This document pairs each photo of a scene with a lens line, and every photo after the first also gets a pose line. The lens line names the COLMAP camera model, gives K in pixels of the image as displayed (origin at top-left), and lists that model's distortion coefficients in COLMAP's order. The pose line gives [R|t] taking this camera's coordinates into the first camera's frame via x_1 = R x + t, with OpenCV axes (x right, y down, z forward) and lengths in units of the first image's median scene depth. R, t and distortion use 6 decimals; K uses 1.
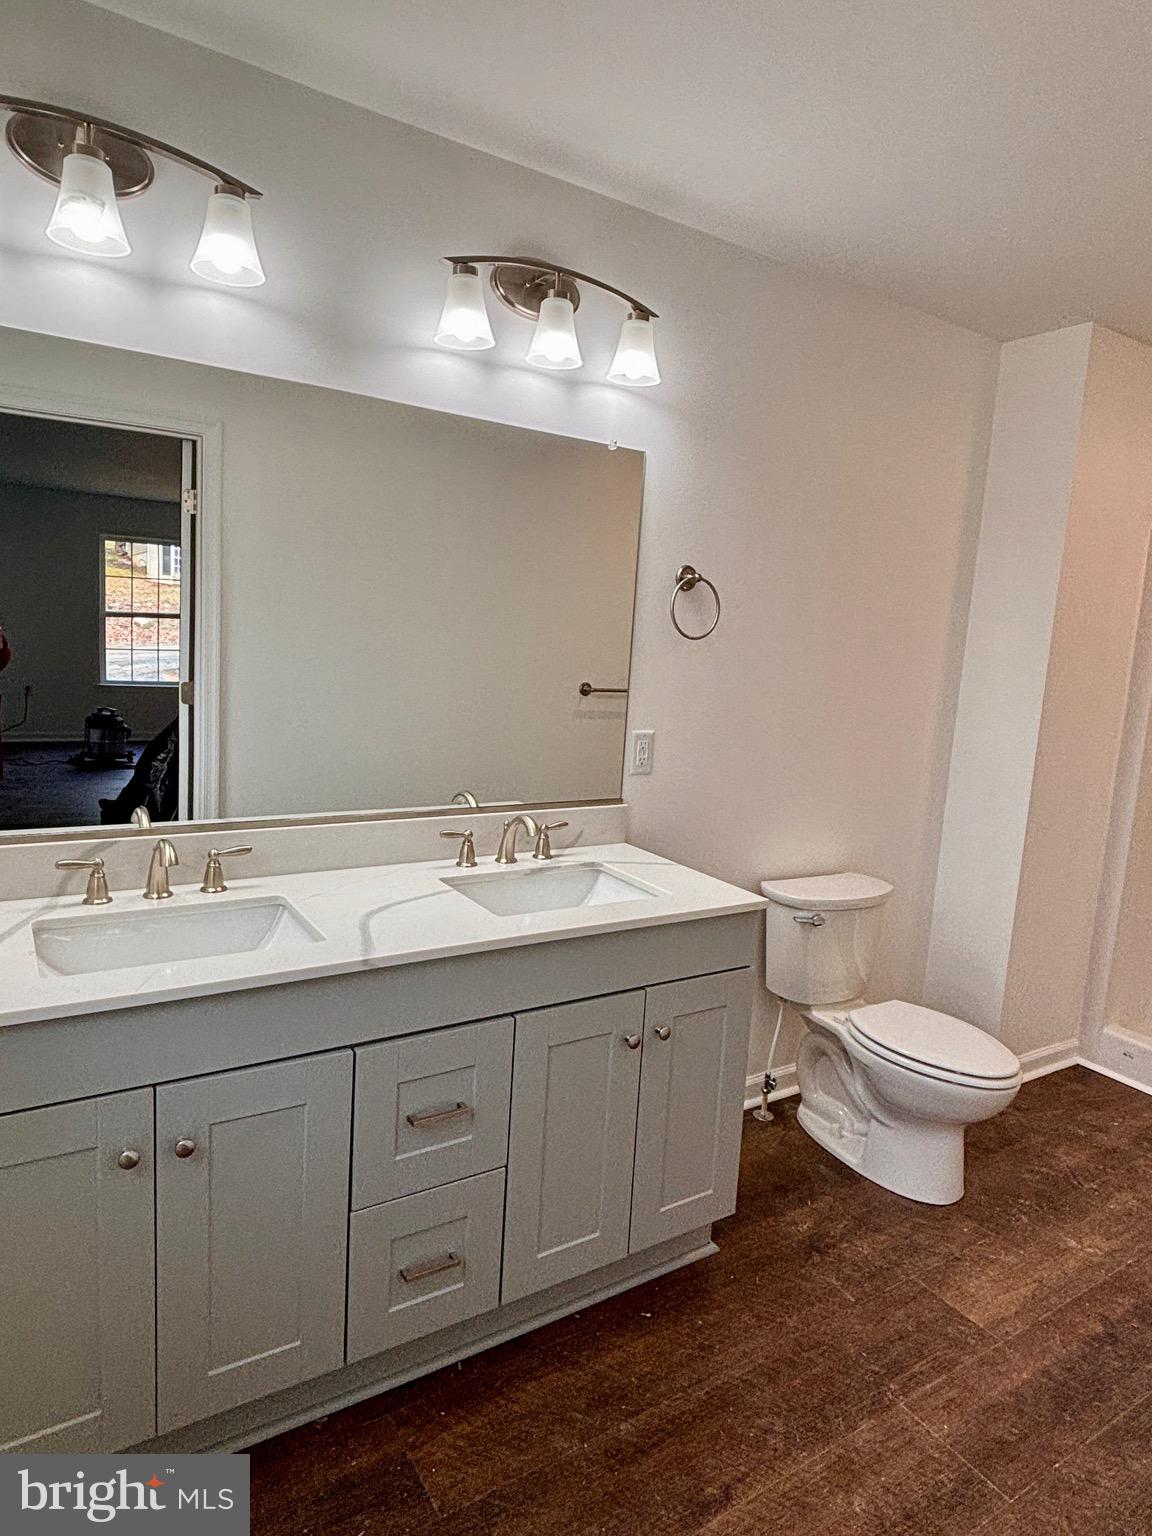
lens RADIAL K [[947.1, 0, 574.8], [0, 947.1, 766.9], [0, 0, 1]] dist [-0.011140, -0.002720]
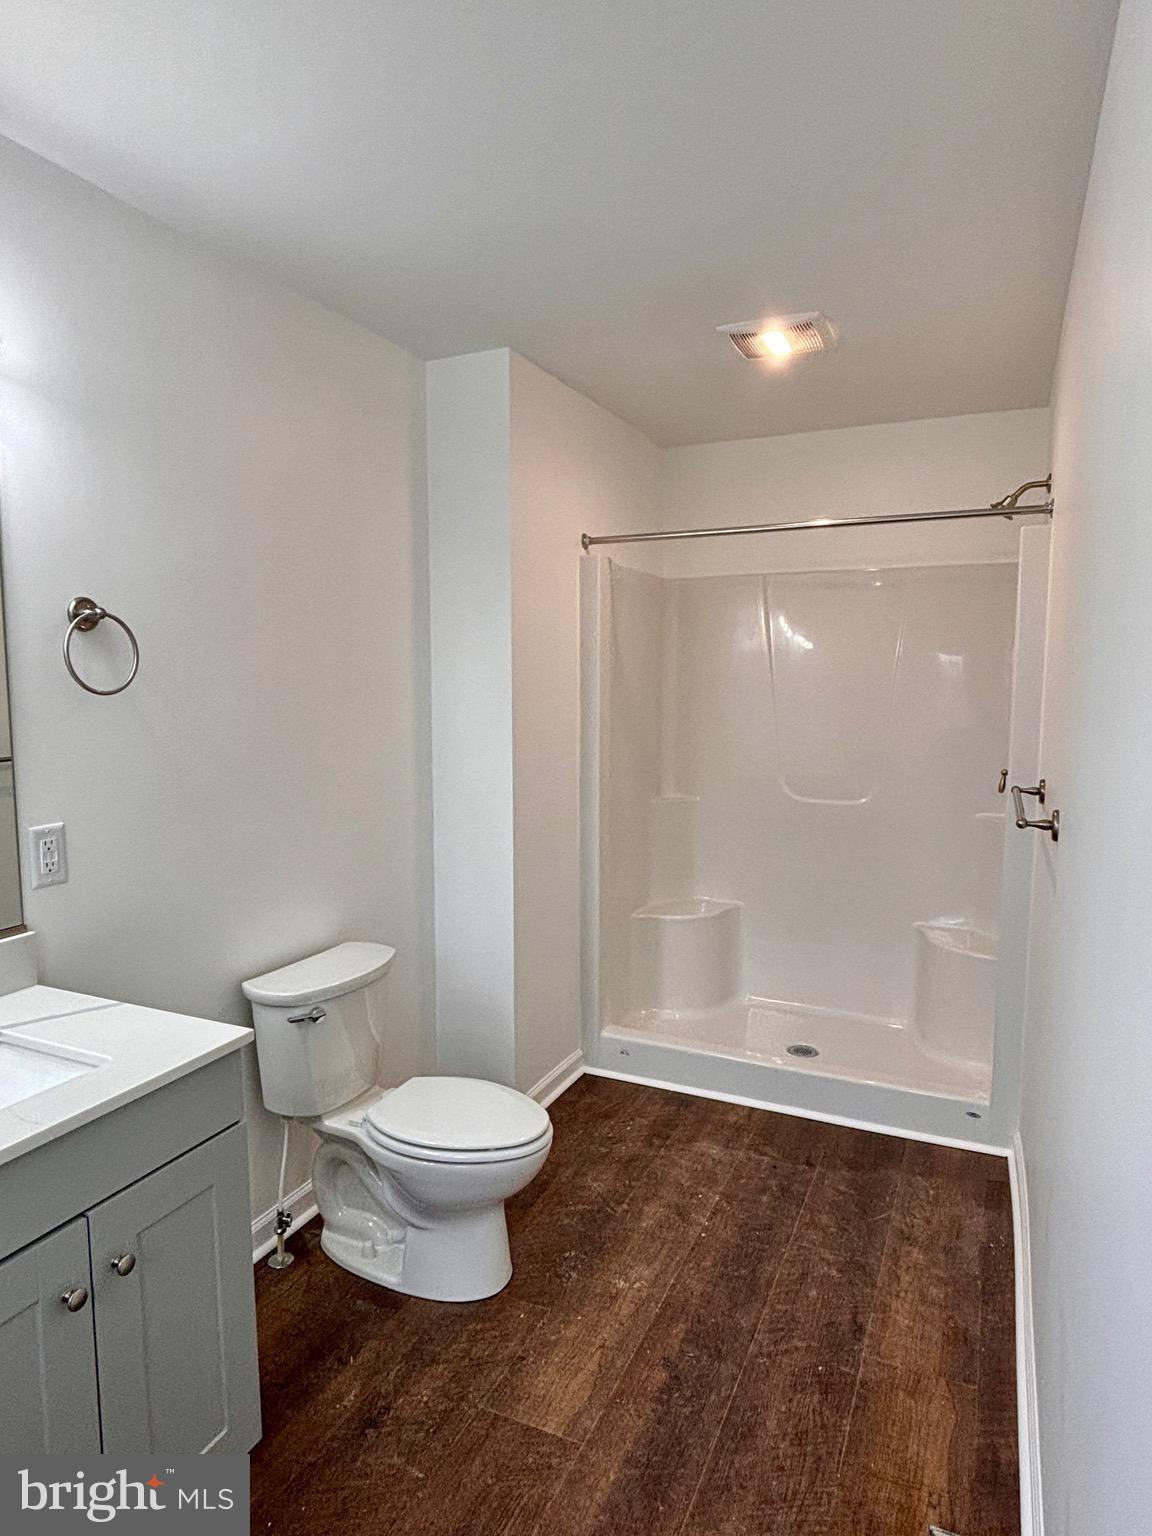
lens RADIAL K [[947.1, 0, 567.5], [0, 947.1, 763.1], [0, 0, 1]] dist [-0.011140, -0.002720]
pose [[0.849757, -0.110812, 0.515397, 0.040723], [0.125819, 0.992036, 0.005848, -0.035981], [-0.511941, 0.059877, 0.856932, 0.160982]]
